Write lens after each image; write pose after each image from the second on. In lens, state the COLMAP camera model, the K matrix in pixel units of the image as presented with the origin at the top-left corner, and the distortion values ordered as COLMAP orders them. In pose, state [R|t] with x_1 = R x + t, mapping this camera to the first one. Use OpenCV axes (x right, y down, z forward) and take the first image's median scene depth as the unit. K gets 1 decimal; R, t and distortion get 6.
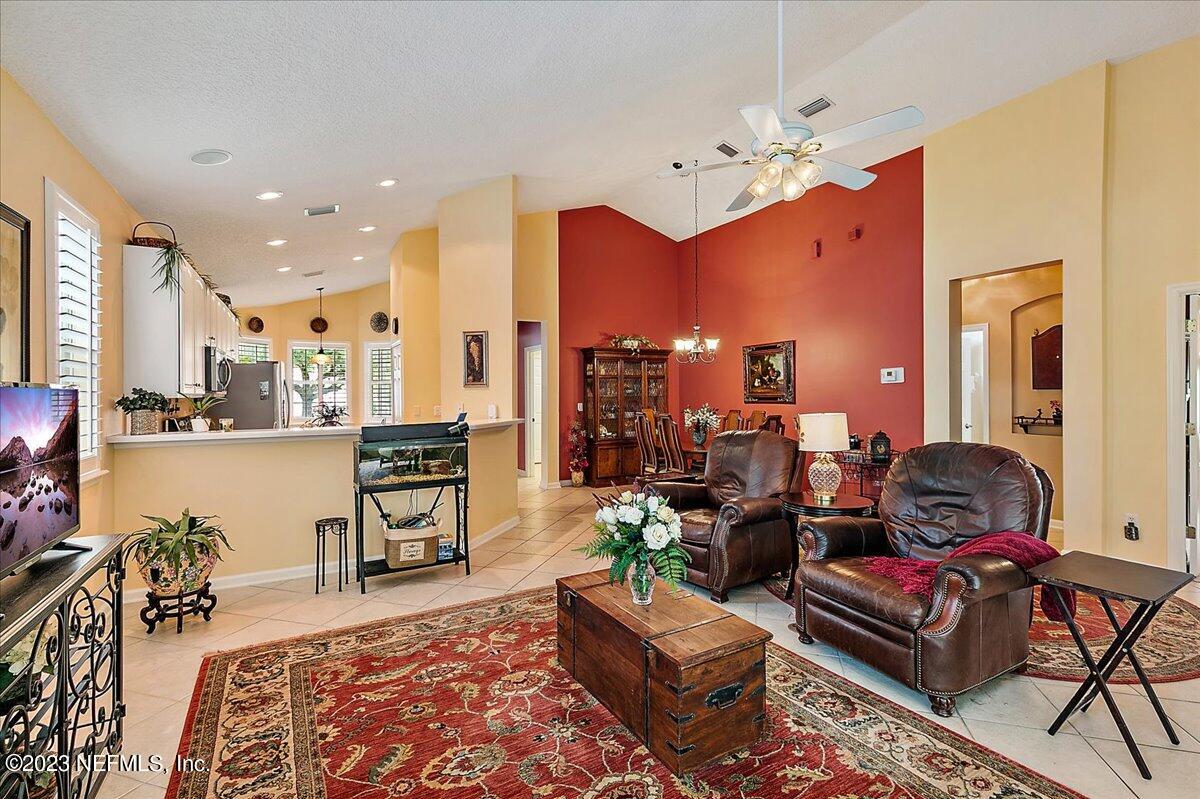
lens RADIAL K [[550.9, 0, 596.9], [0, 550.9, 391.0], [0, 0, 1]] dist [0.009150, -0.000522]
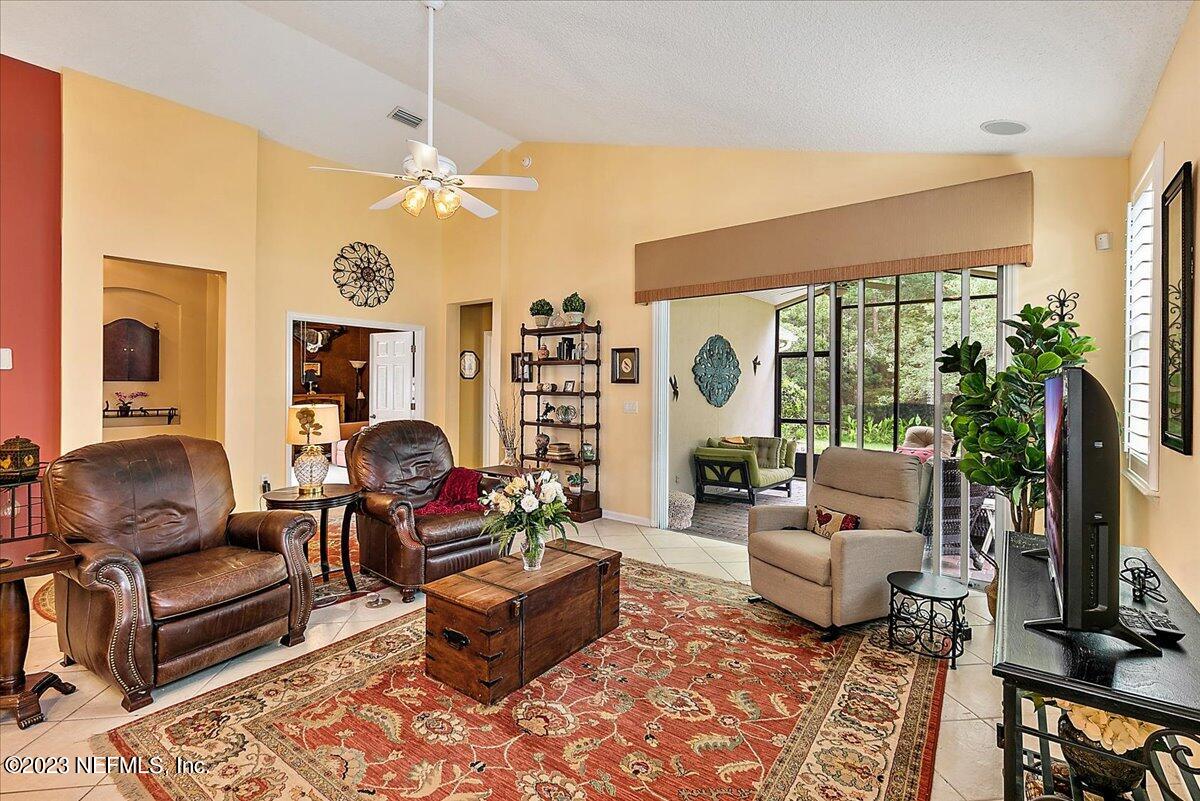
lens RADIAL K [[550.9, 0, 597.9], [0, 550.9, 392.5], [0, 0, 1]] dist [0.009150, -0.000522]
pose [[-0.408589, -0.008615, 0.912678, -0.589210], [-0.009827, 0.999939, 0.005040, 0.006162], [-0.912666, -0.006910, -0.408649, 0.785751]]
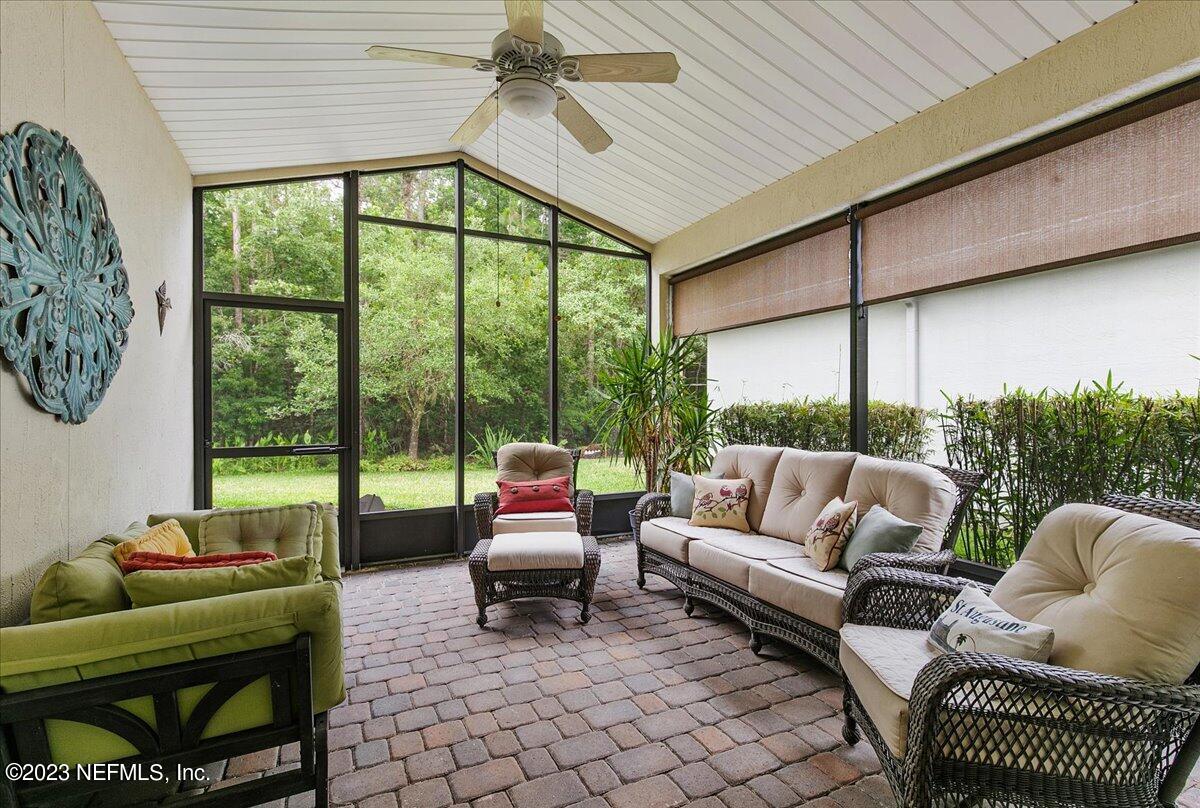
lens RADIAL K [[566.7, 0, 602.1], [0, 566.7, 406.5], [0, 0, 1]] dist [-0.001786, -0.000208]
pose [[-0.999333, 0.008767, 0.035459, 0.429421], [0.008703, 0.999960, -0.001954, 0.051031], [-0.035474, -0.001644, -0.999369, 0.149511]]
